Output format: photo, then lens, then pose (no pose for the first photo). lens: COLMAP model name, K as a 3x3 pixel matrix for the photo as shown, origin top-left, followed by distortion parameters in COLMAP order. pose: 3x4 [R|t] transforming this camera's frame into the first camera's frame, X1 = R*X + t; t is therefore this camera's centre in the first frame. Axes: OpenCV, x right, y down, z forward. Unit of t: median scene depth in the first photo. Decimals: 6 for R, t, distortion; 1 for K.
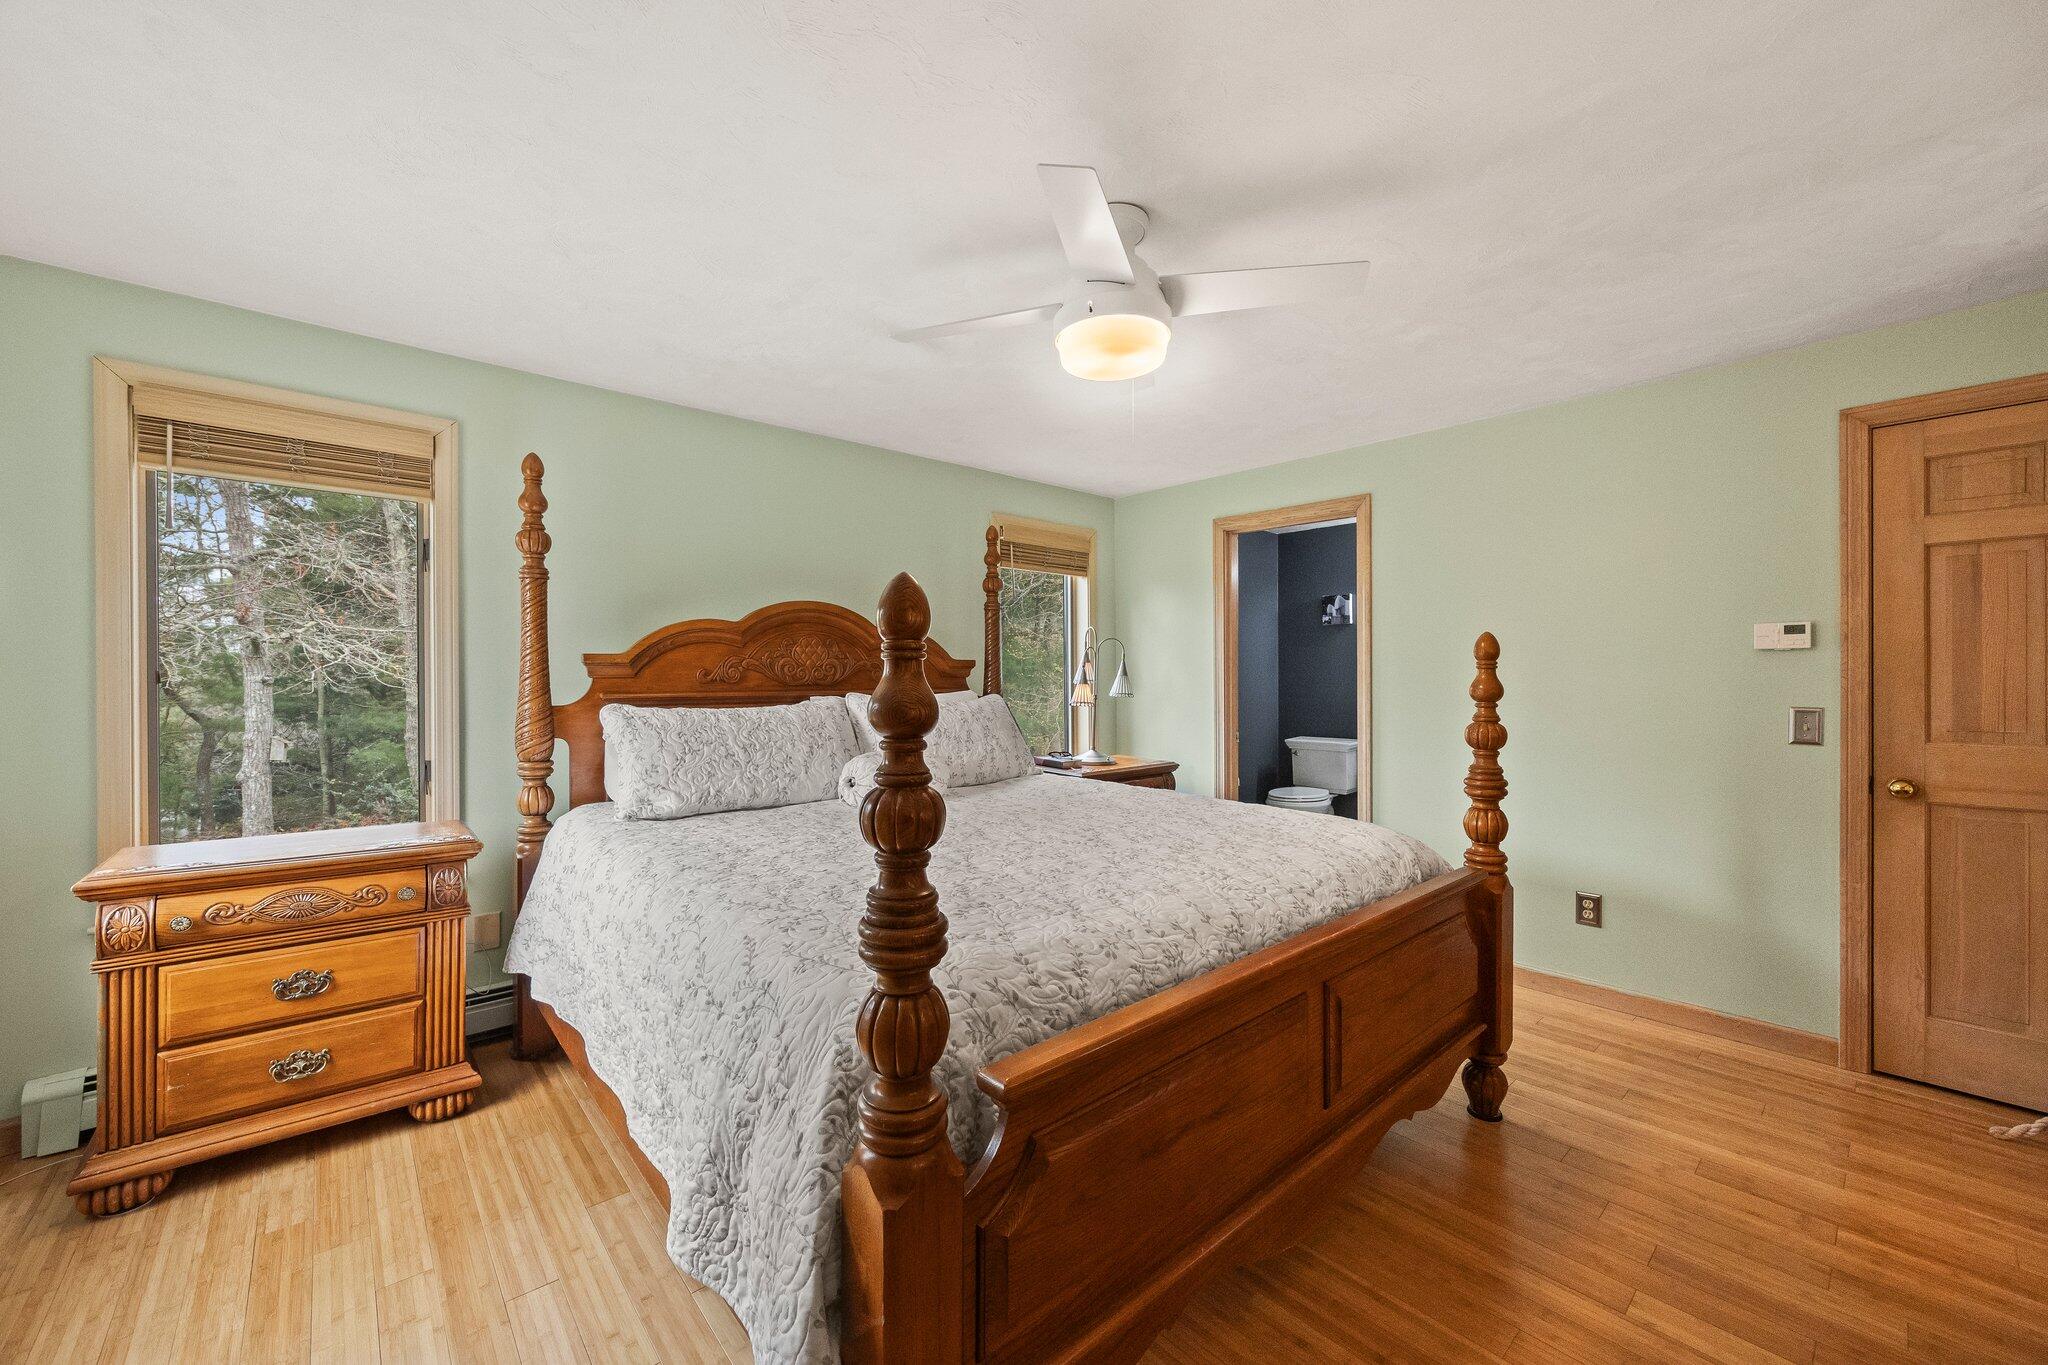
lens RADIAL K [[786.0, 0, 1027.5], [0, 786.0, 686.9], [0, 0, 1]] dist [-0.009054, 0.000091]
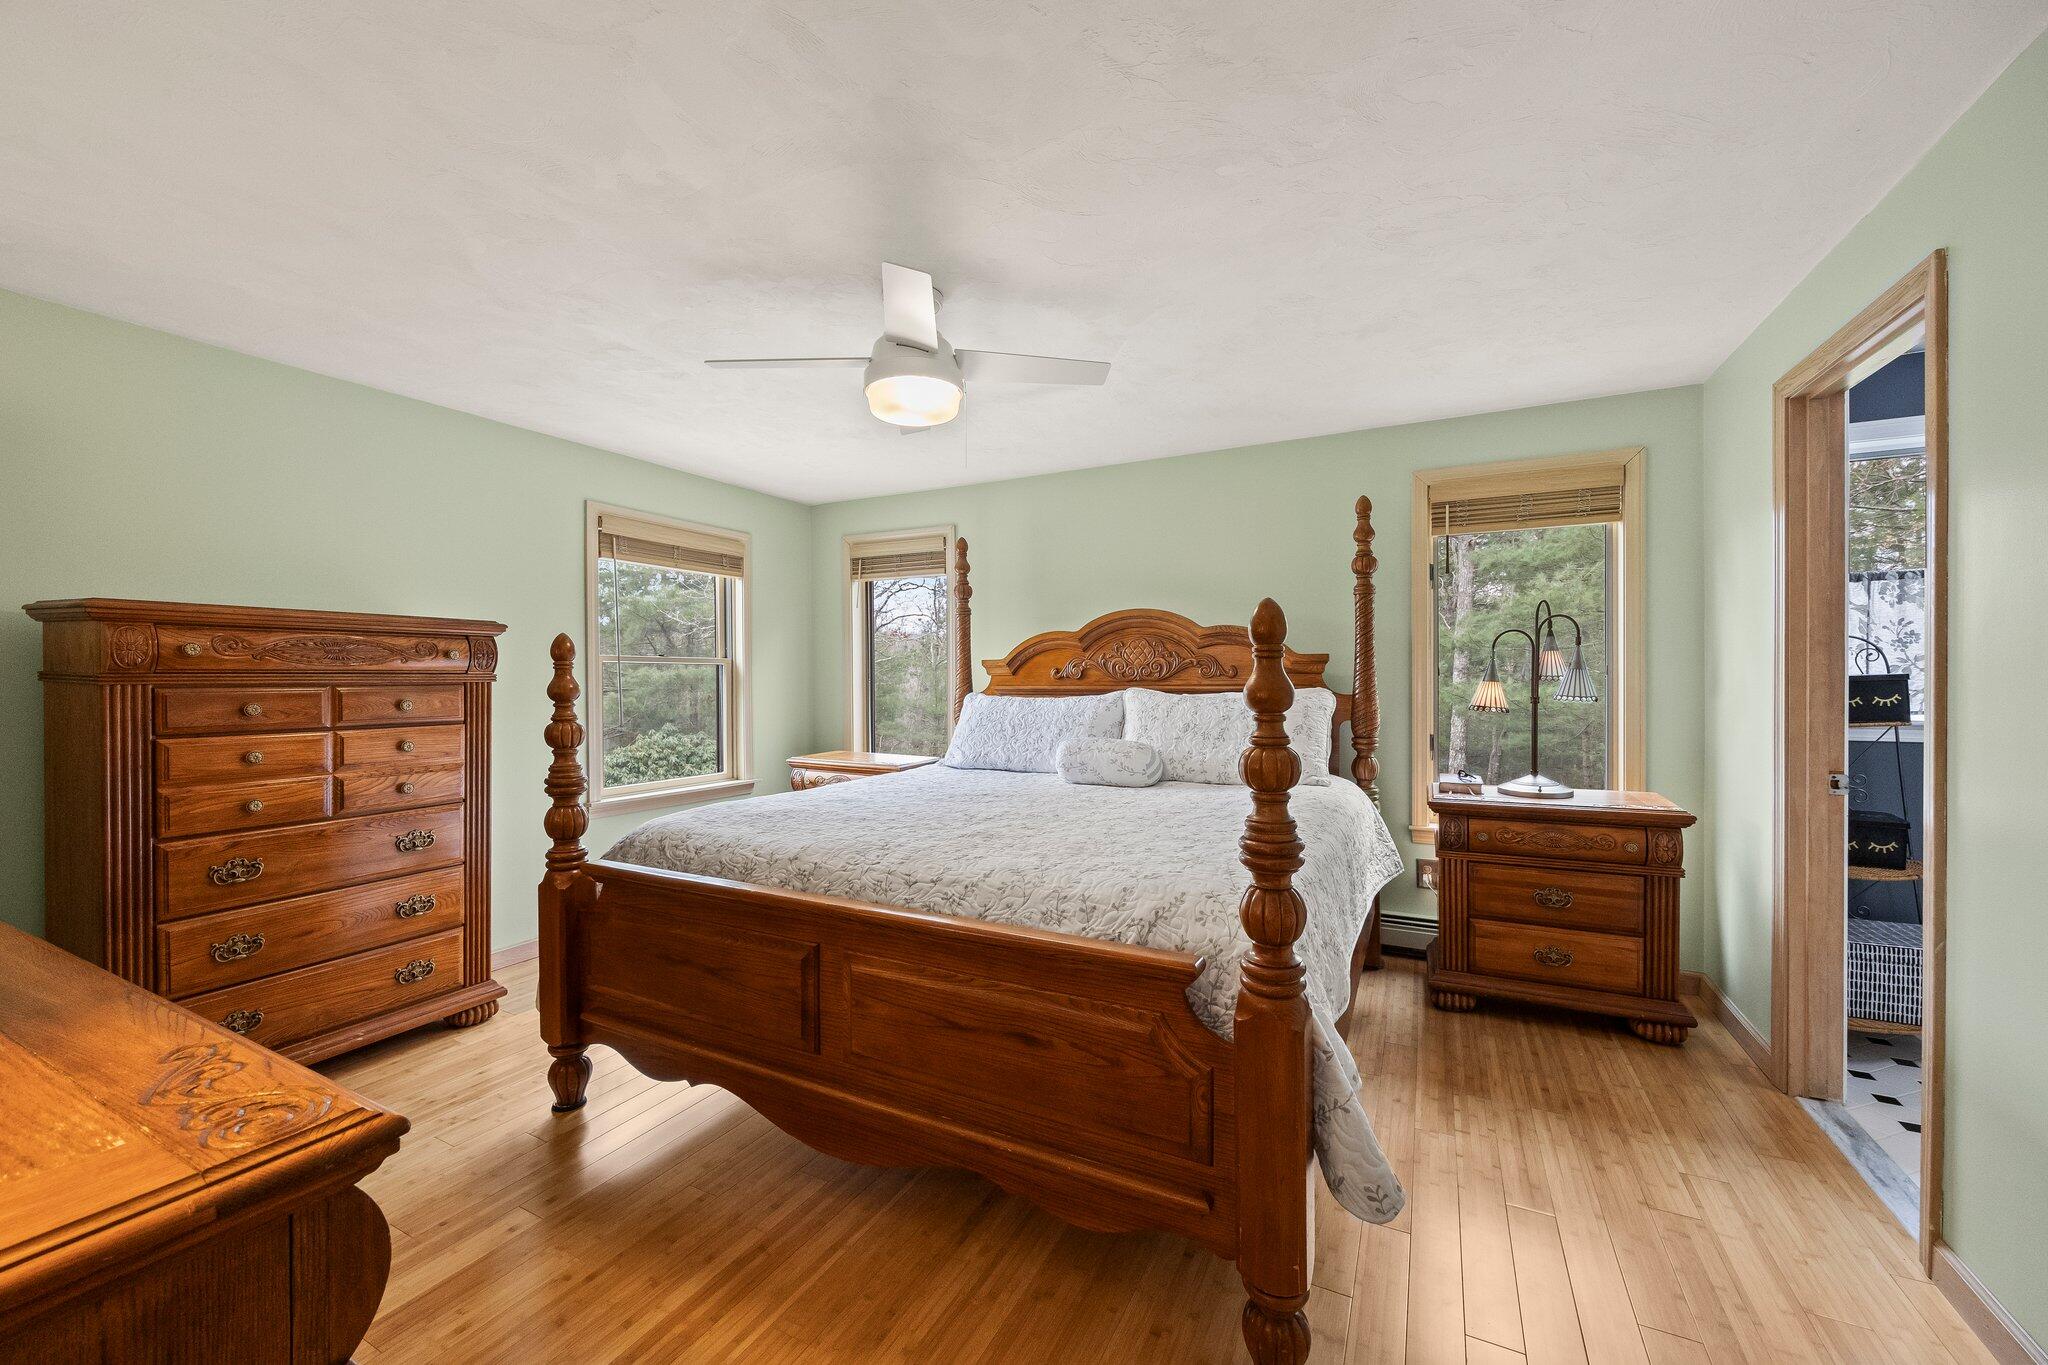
lens RADIAL K [[786.0, 0, 1037.4], [0, 786.0, 683.6], [0, 0, 1]] dist [-0.009054, 0.000091]
pose [[0.375794, 0.000727, -0.926703, 0.819675], [-0.006170, 0.999979, -0.001718, 0.005272], [0.926683, 0.006364, 0.375791, 0.466927]]
